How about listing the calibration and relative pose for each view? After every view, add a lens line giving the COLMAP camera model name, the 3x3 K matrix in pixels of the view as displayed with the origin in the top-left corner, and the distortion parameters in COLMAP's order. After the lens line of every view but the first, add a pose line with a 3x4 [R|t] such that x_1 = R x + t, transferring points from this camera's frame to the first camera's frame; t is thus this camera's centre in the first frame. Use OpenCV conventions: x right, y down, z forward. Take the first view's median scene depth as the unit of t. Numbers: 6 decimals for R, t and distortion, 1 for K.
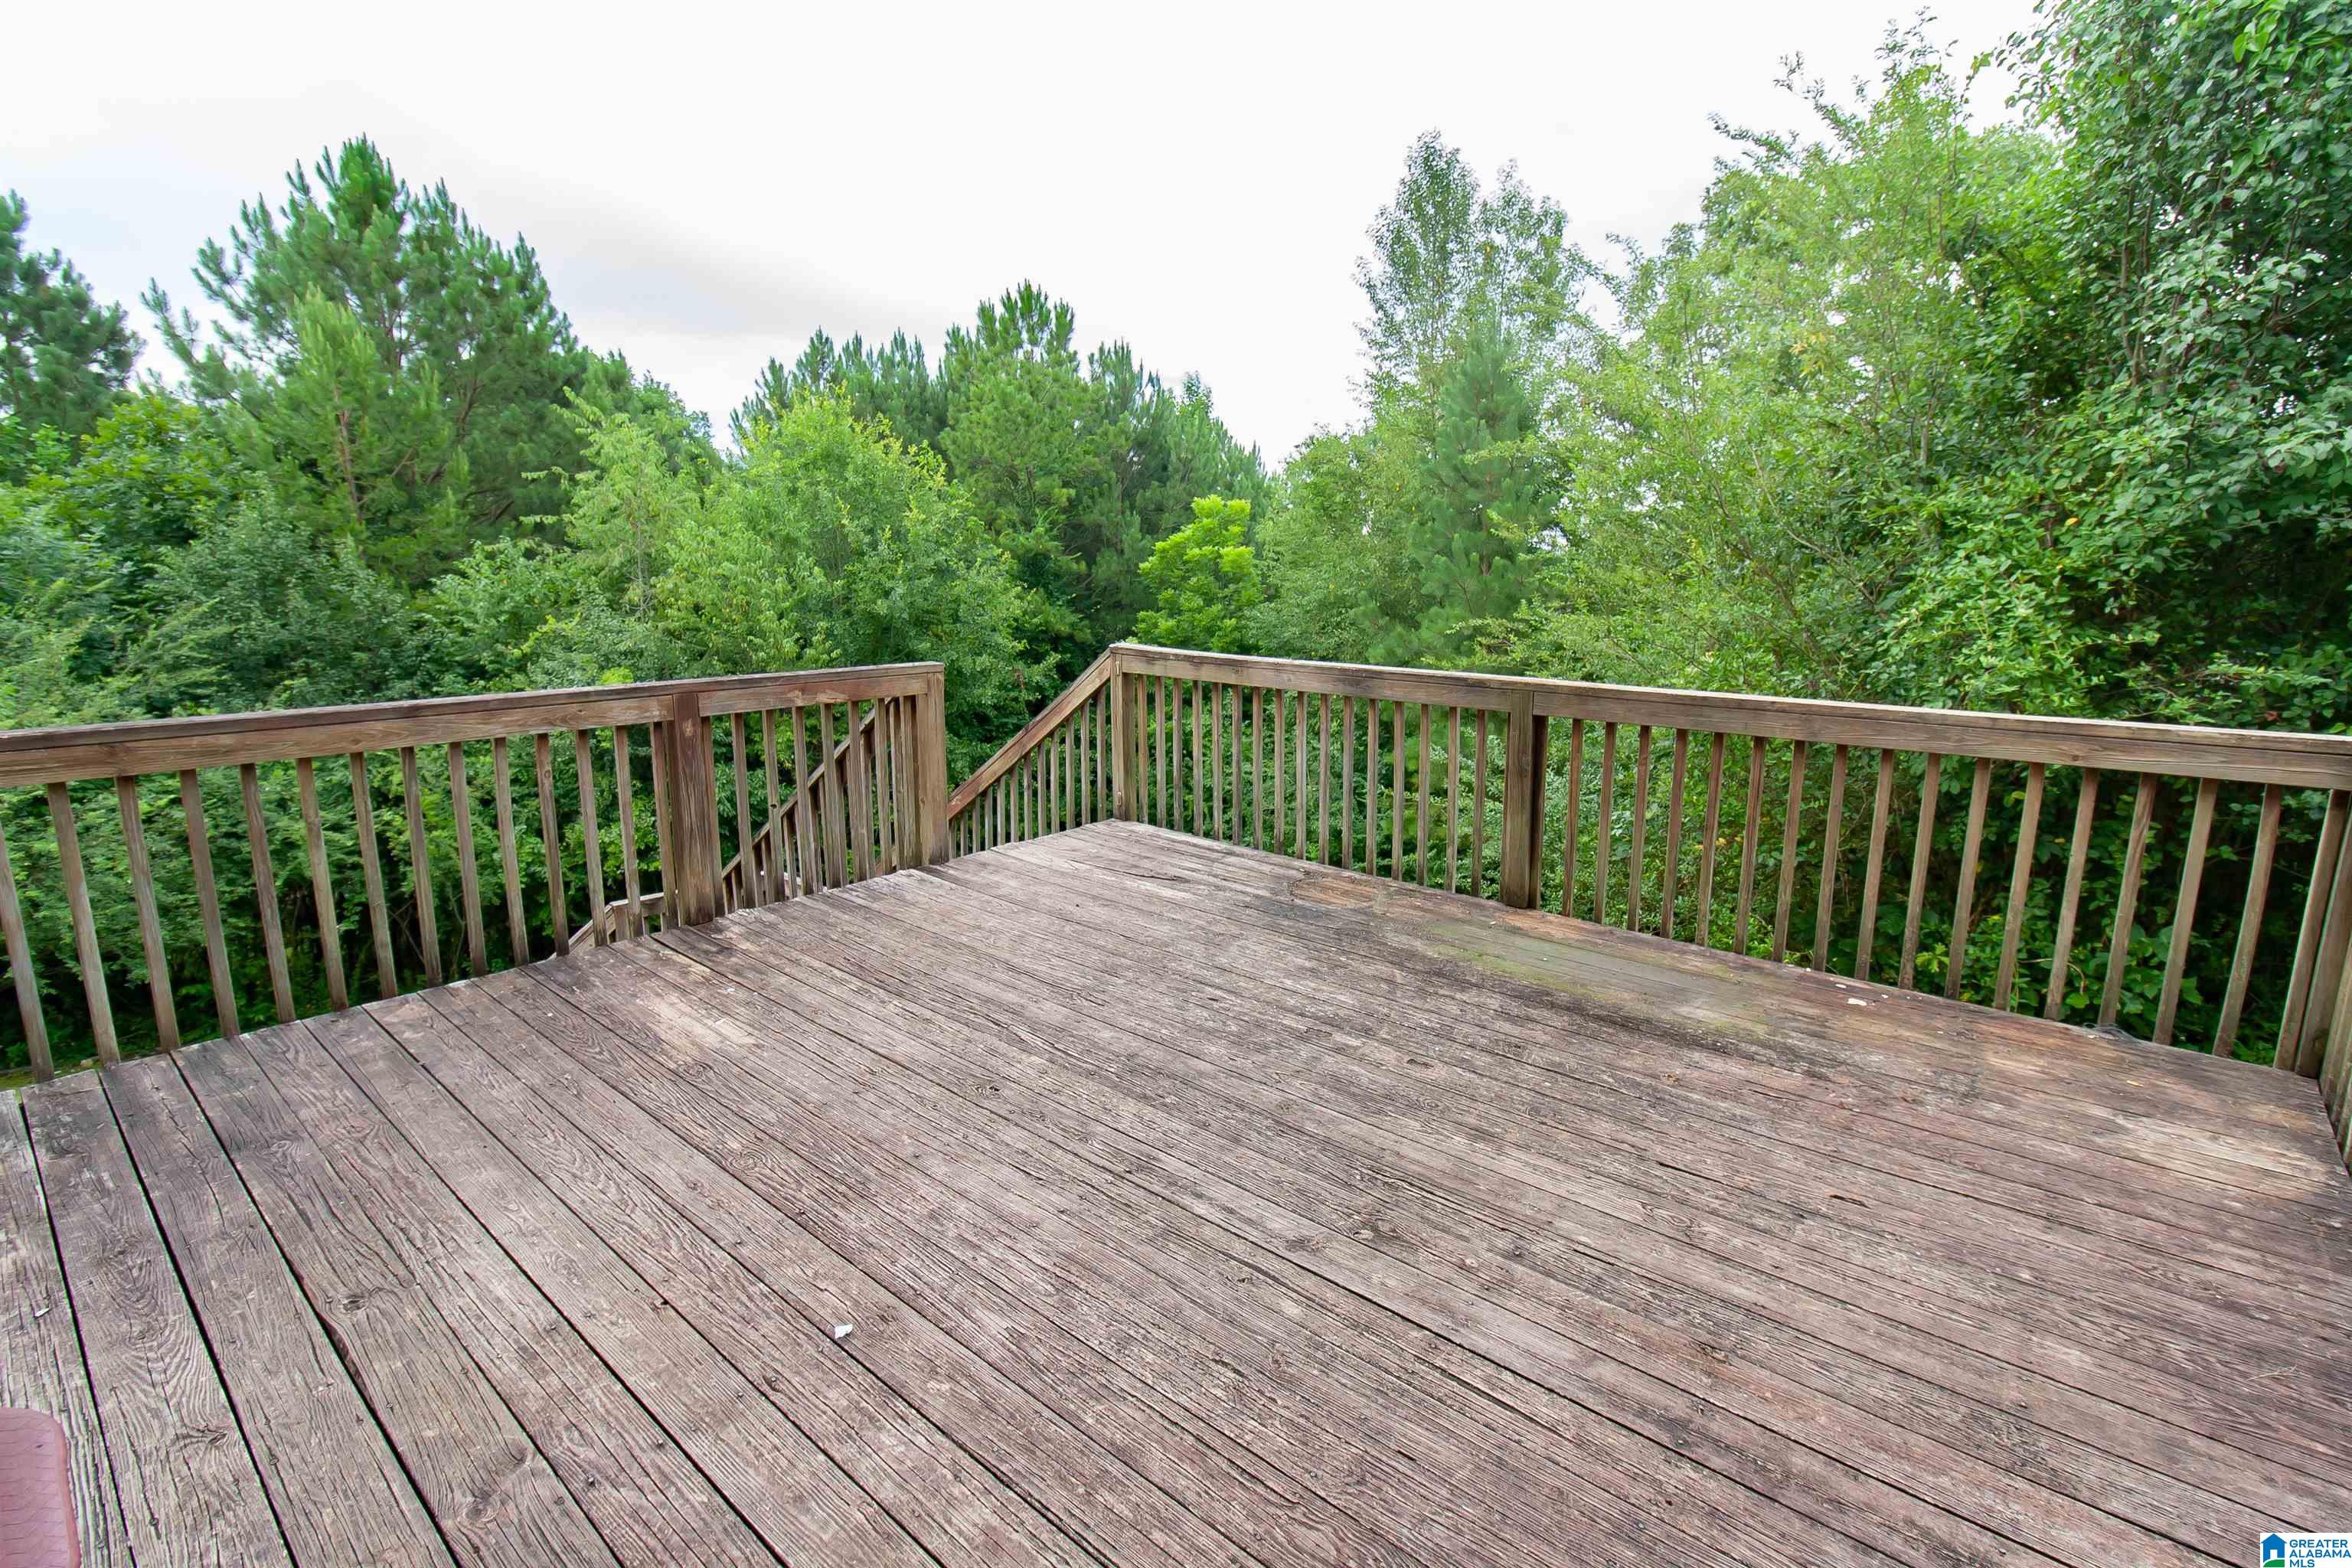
lens RADIAL K [[1109.3, 0, 1178.4], [0, 1109.3, 784.7], [0, 0, 1]] dist [0.006298, 0.000662]
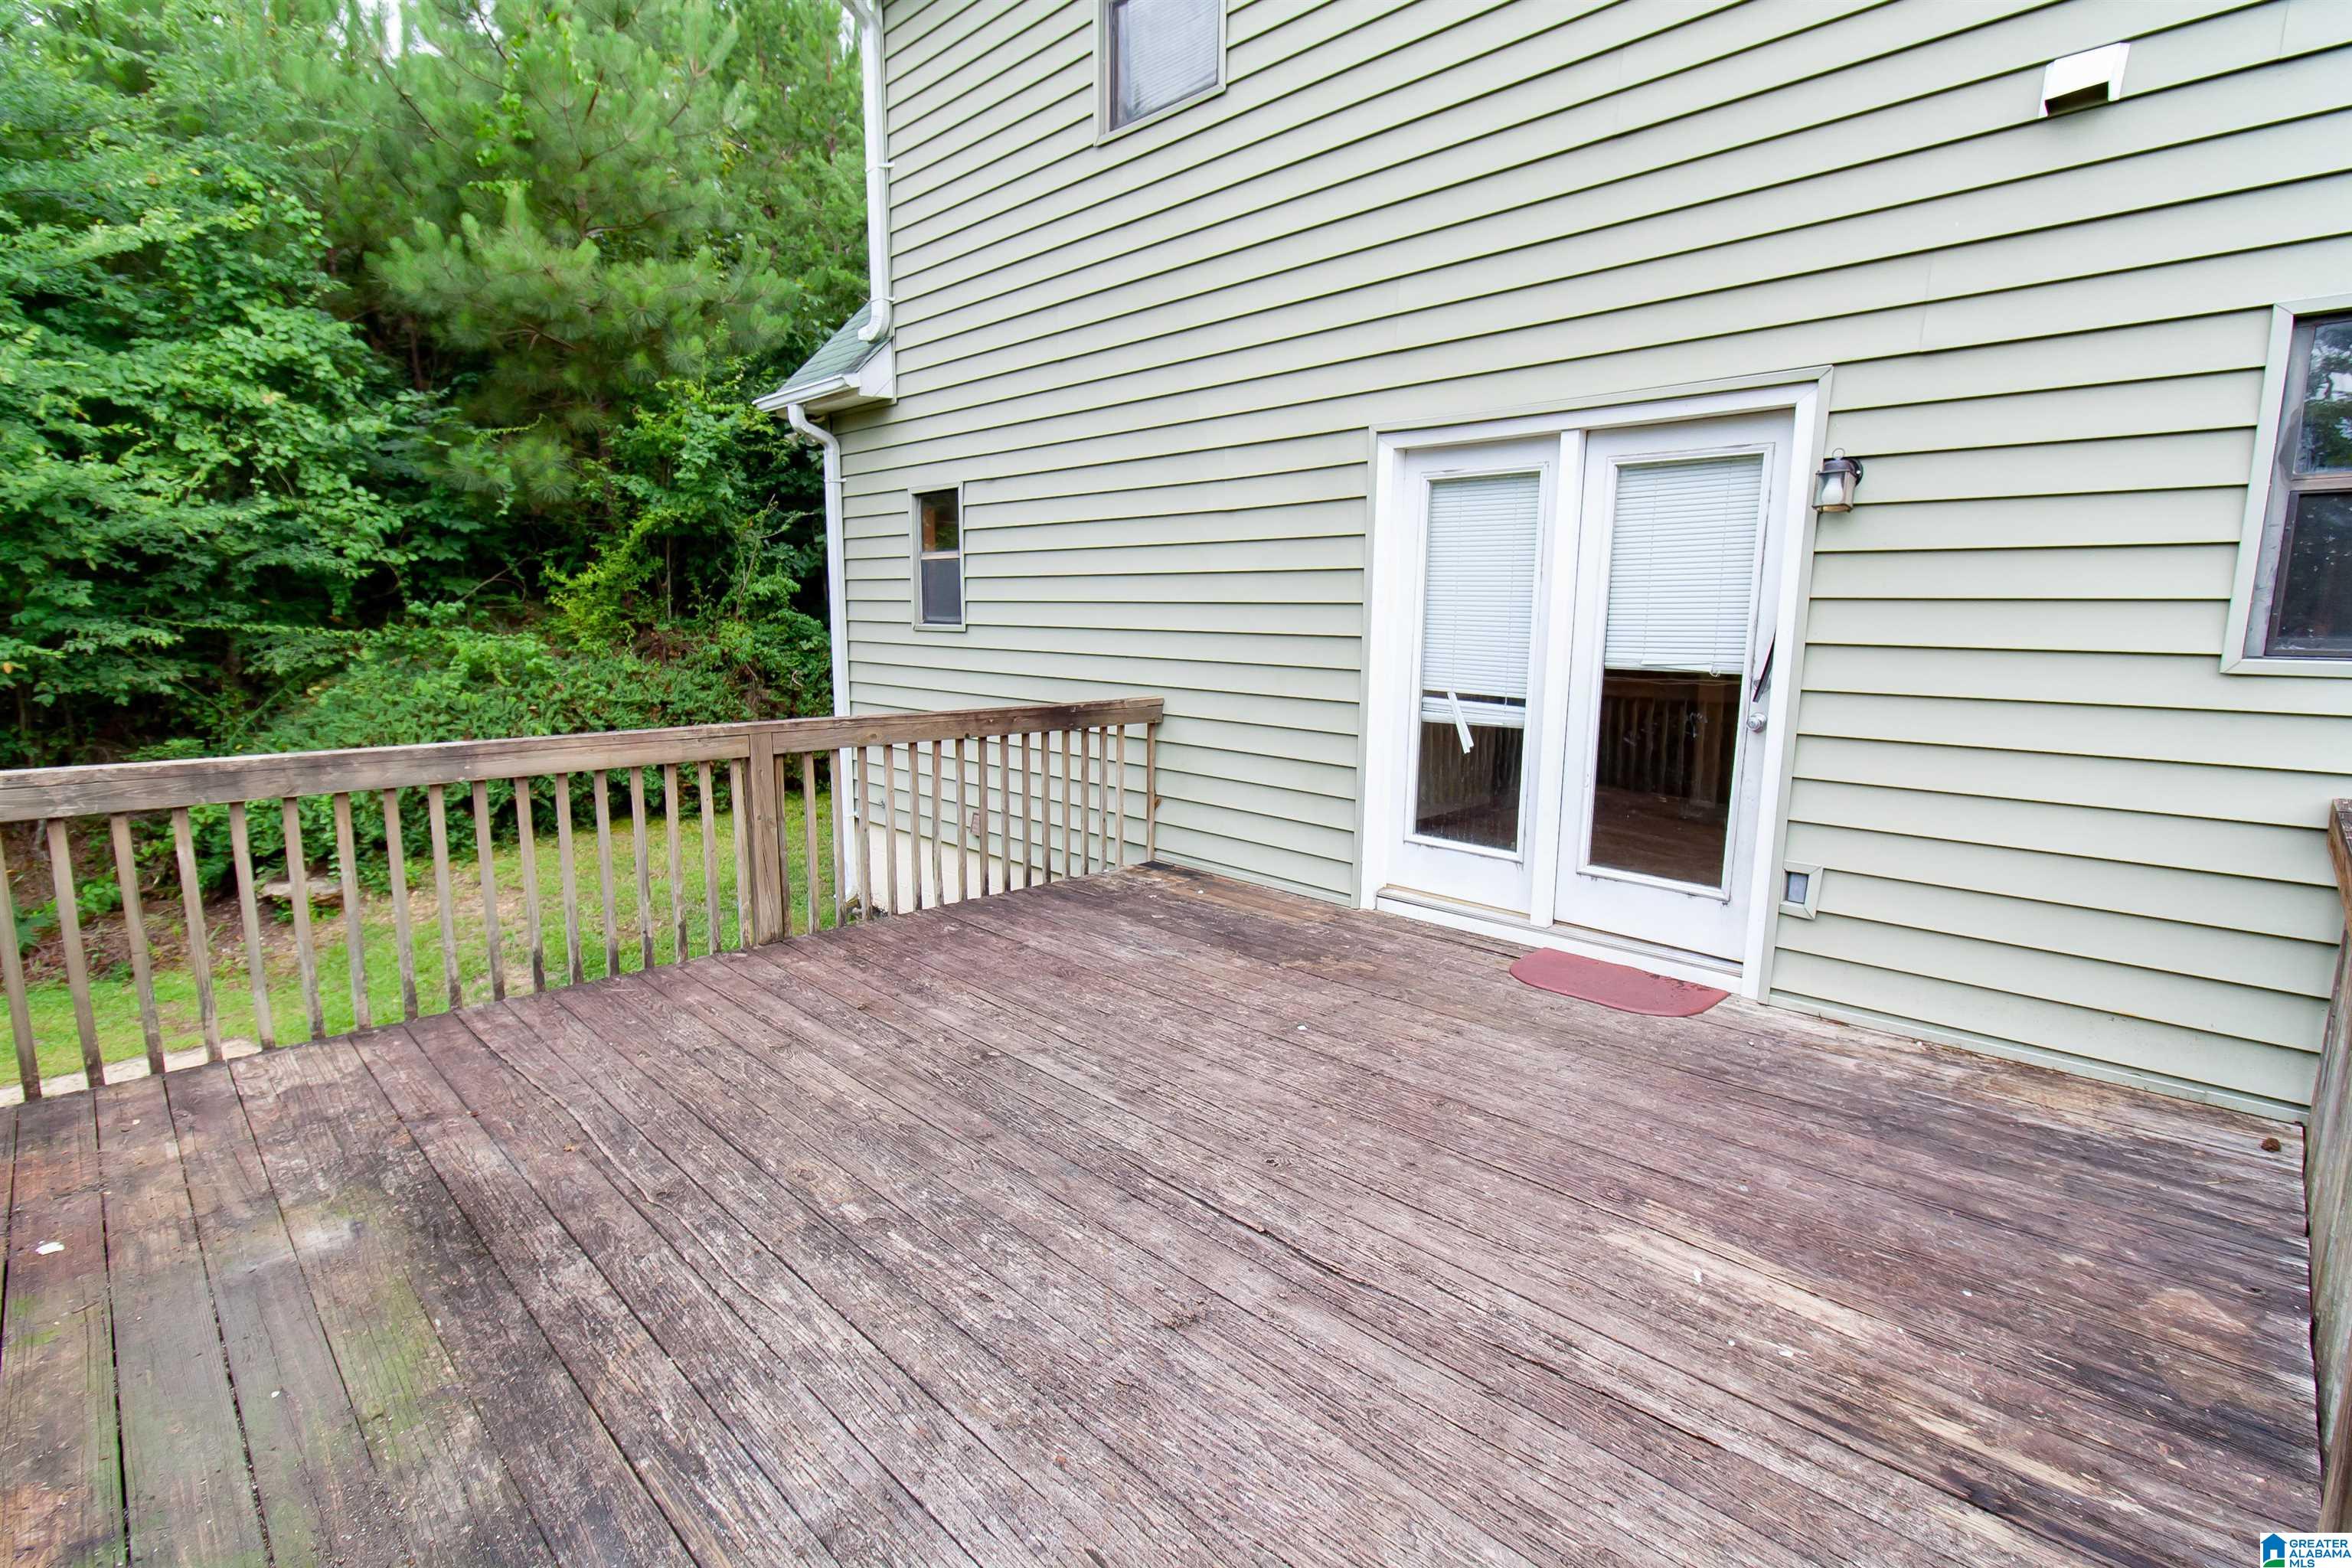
lens RADIAL K [[1109.3, 0, 1177.1], [0, 1109.3, 787.6], [0, 0, 1]] dist [0.006298, 0.000662]
pose [[-0.997830, -0.024580, 0.061085, -0.122638], [-0.002227, 0.939779, 0.341775, -0.336205], [-0.065808, 0.340898, -0.937794, 1.661393]]
